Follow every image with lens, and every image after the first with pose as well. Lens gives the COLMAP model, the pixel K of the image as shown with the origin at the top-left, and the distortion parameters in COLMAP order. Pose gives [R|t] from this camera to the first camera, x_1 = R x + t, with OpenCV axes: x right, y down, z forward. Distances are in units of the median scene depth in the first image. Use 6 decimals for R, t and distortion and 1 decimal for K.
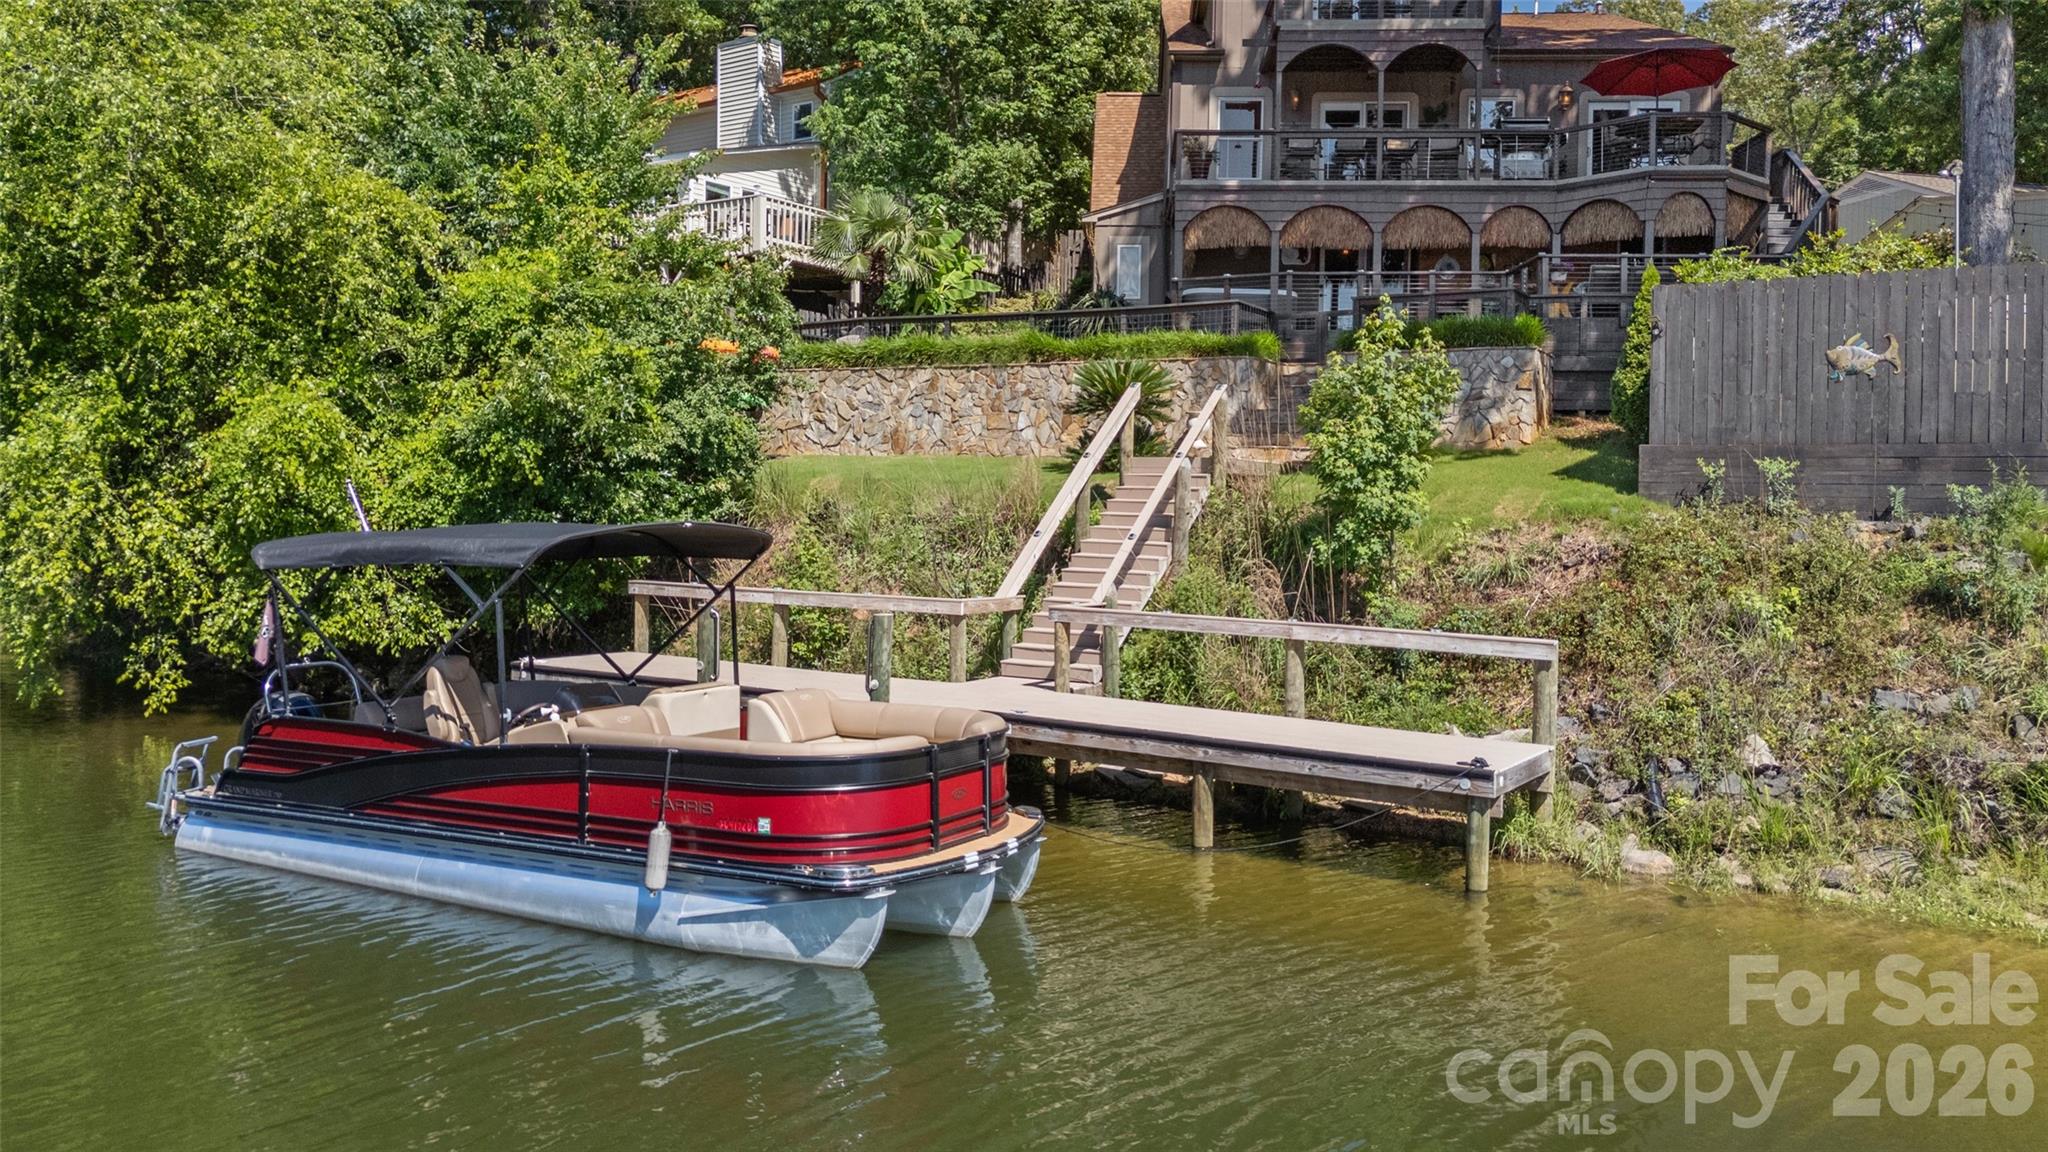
lens RADIAL K [[1487.7, 0, 1024.0], [0, 1487.7, 576.0], [0, 0, 1]] dist [-0.001648, -0.003352]
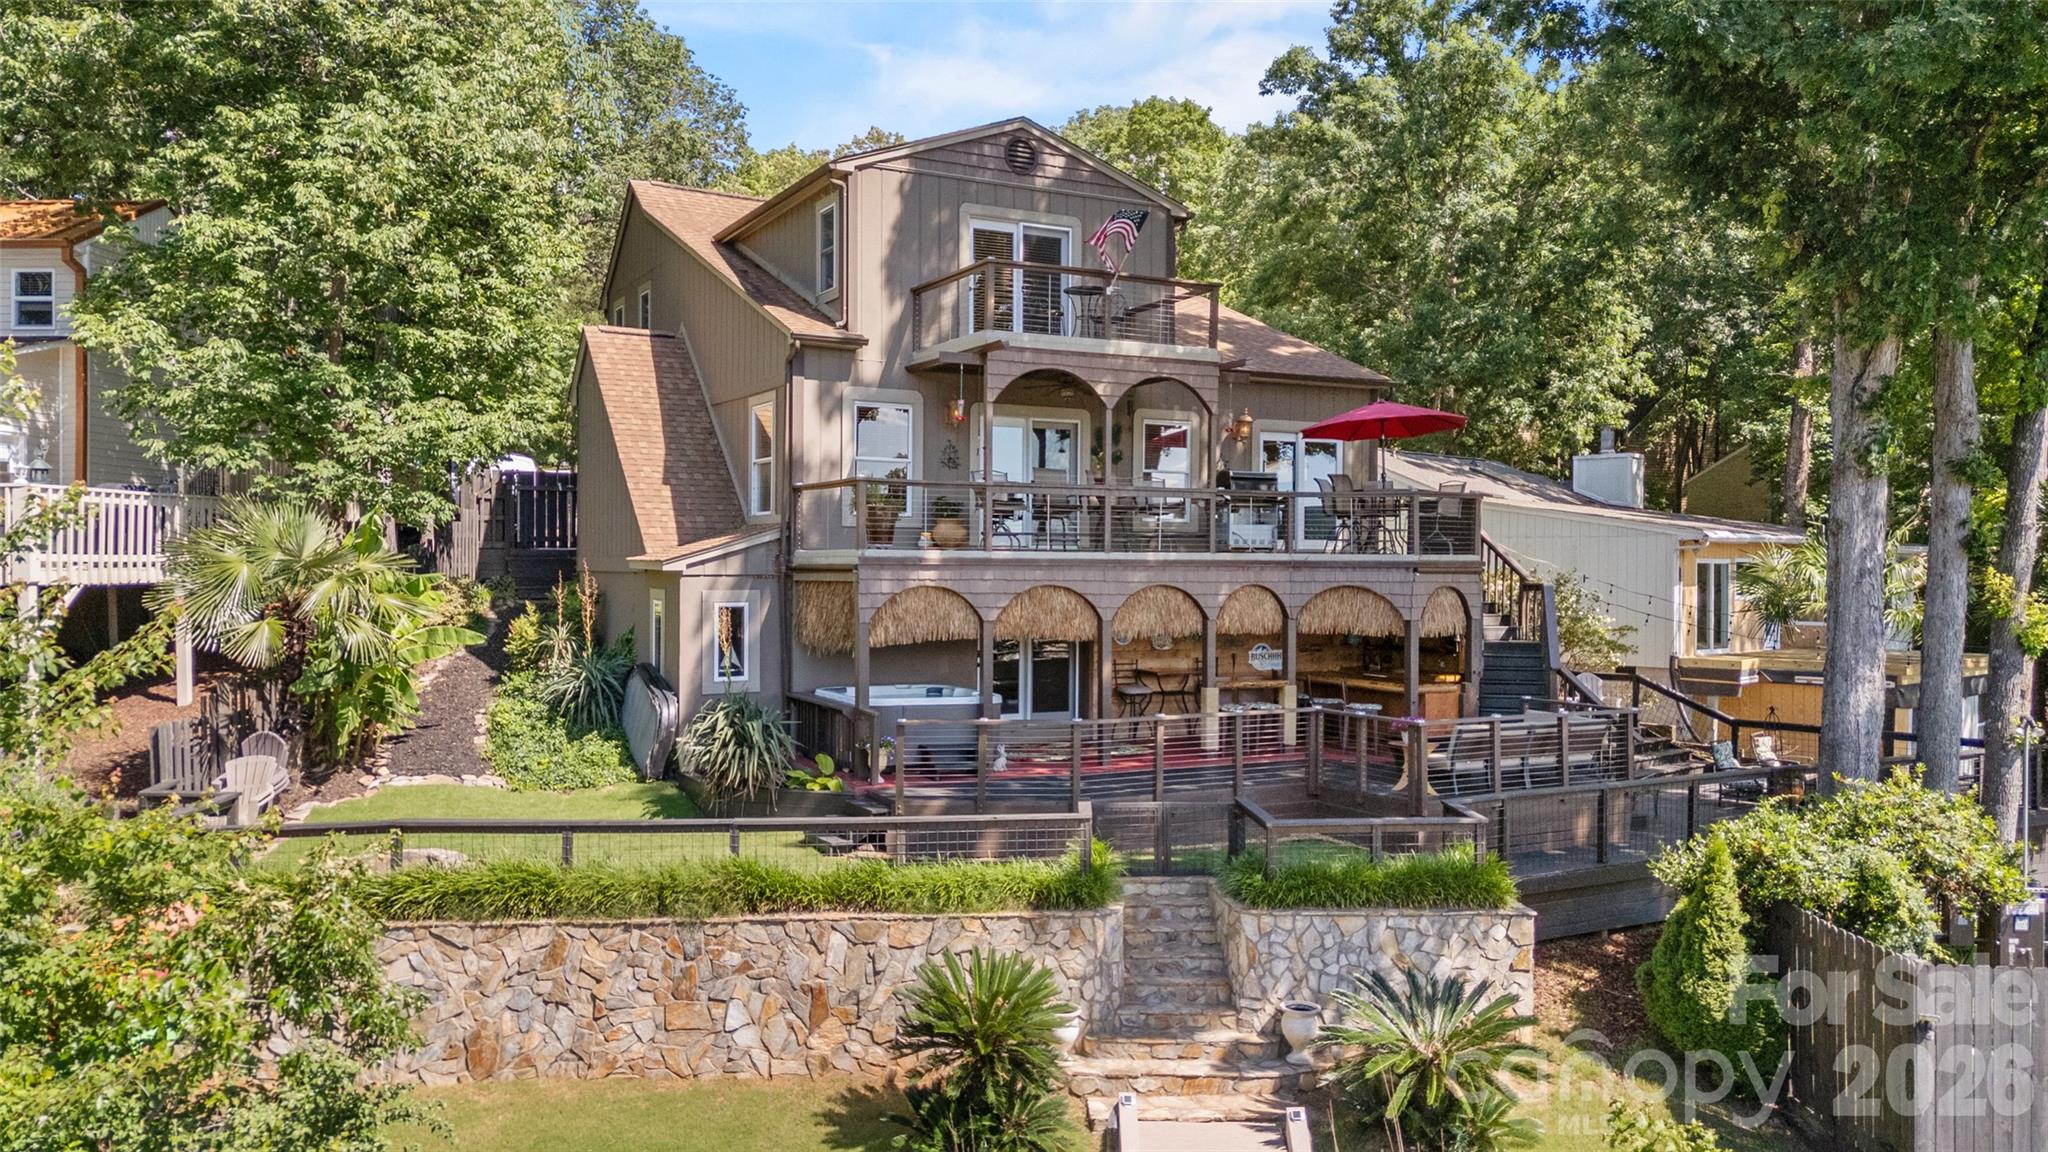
lens RADIAL K [[1487.7, 0, 1024.0], [0, 1487.7, 576.0], [0, 0, 1]] dist [-0.001648, -0.003352]
pose [[0.839702, -0.013499, 0.542879, -0.210405], [0.033205, 0.999097, -0.026517, -0.244505], [-0.542031, 0.040293, 0.839392, 0.410247]]
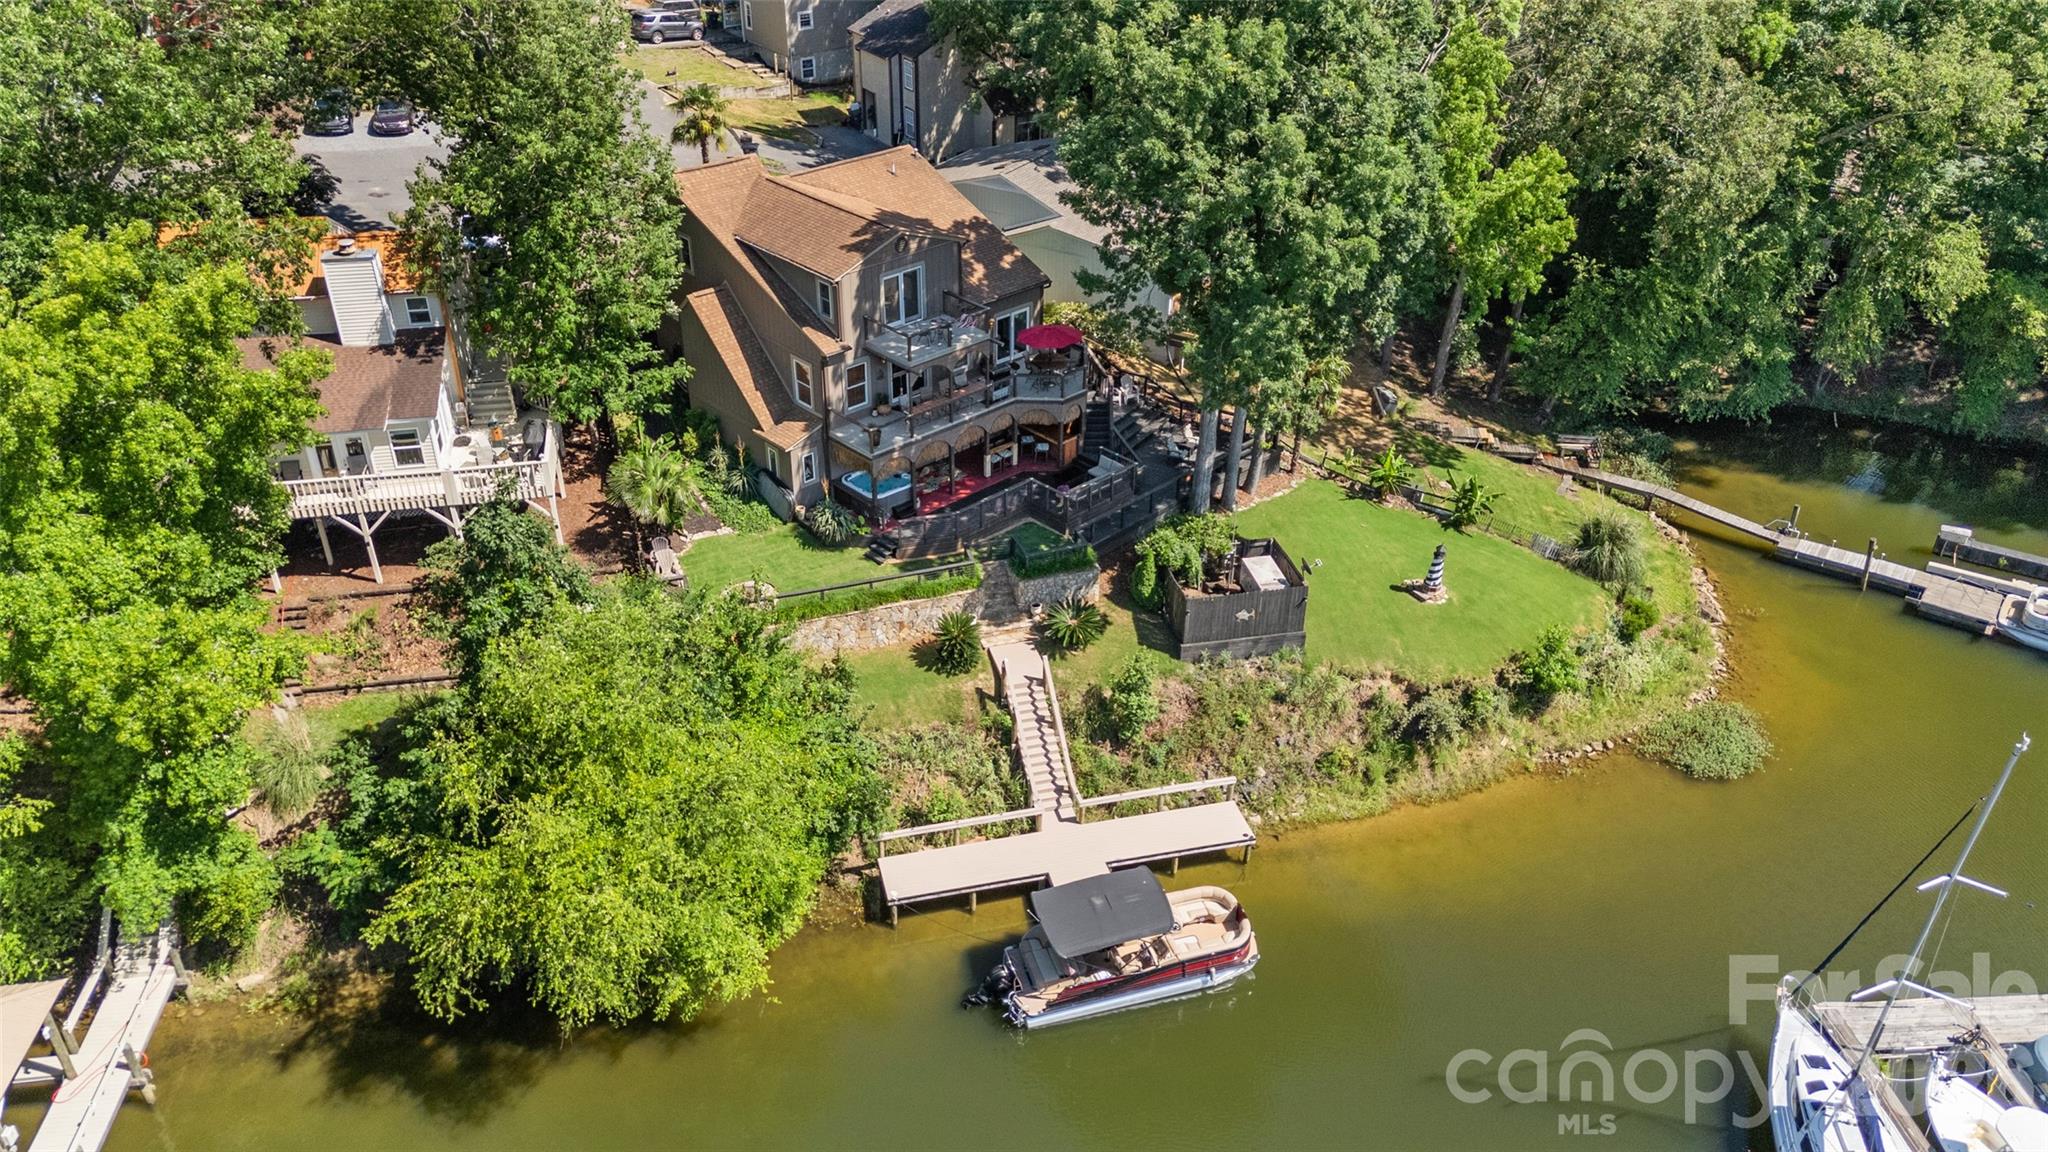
lens RADIAL K [[1487.7, 0, 1024.0], [0, 1487.7, 576.0], [0, 0, 1]] dist [-0.001648, -0.003352]
pose [[0.667482, -0.401685, 0.626990, -1.053262], [0.037484, 0.859079, 0.510469, -1.136144], [-0.743682, -0.317227, 0.588477, -0.307753]]
